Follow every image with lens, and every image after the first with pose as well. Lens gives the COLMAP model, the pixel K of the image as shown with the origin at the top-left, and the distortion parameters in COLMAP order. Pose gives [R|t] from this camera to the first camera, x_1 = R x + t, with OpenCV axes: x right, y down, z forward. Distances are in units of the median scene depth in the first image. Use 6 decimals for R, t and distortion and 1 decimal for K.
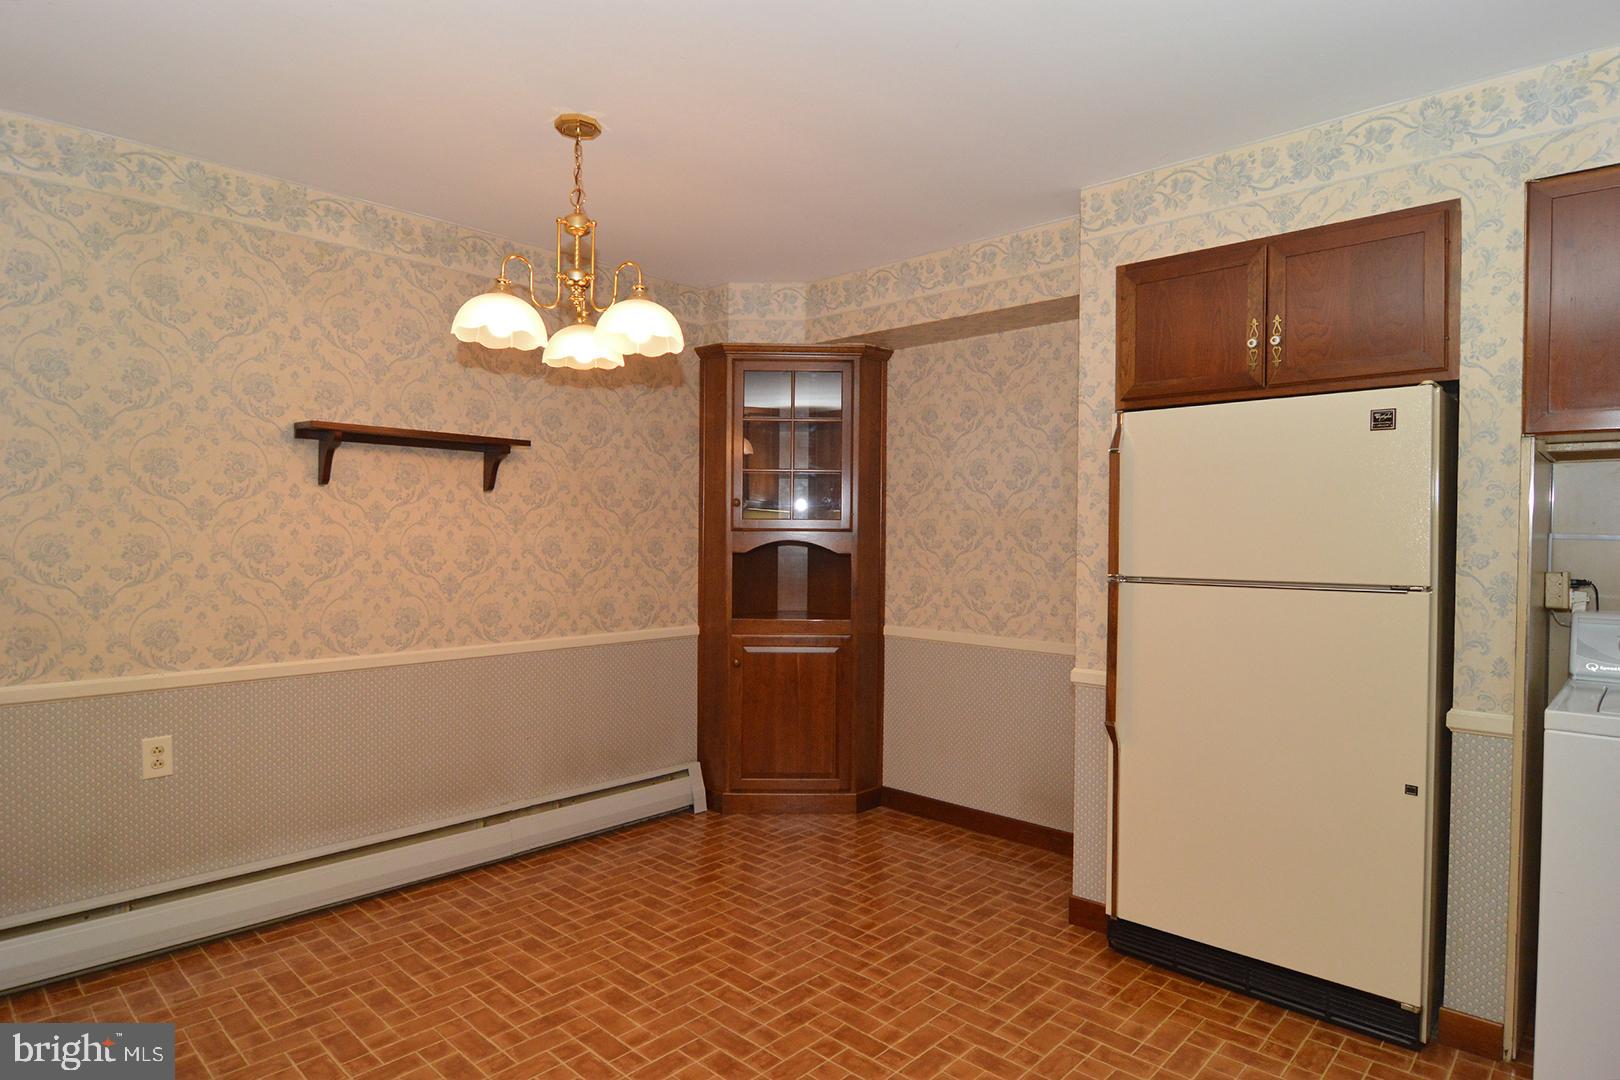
lens RADIAL K [[865.0, 0, 810.0], [0, 865.0, 540.0], [0, 0, 1]] dist [-0.034179, -0.000066]
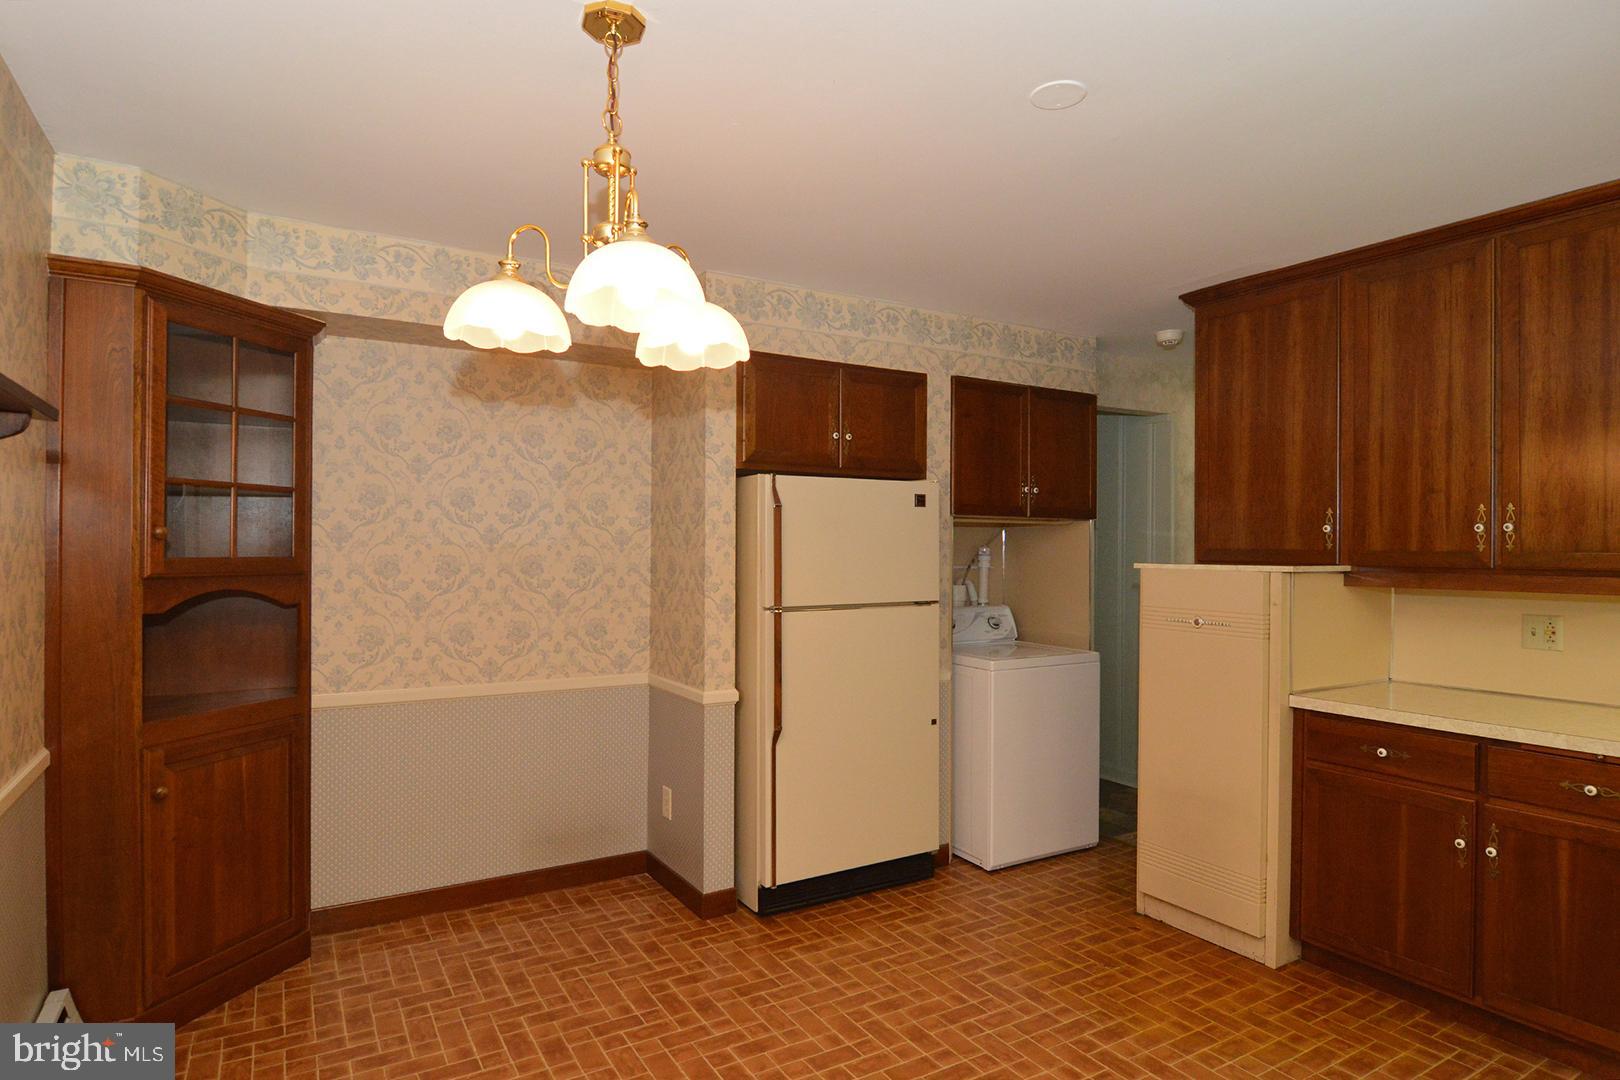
lens RADIAL K [[865.0, 0, 810.0], [0, 865.0, 540.0], [0, 0, 1]] dist [-0.034179, -0.000066]
pose [[0.287872, 0.003892, 0.957661, -0.647235], [0.008261, 0.999944, -0.006547, -0.036707], [-0.957633, 0.009796, 0.287824, 0.474678]]
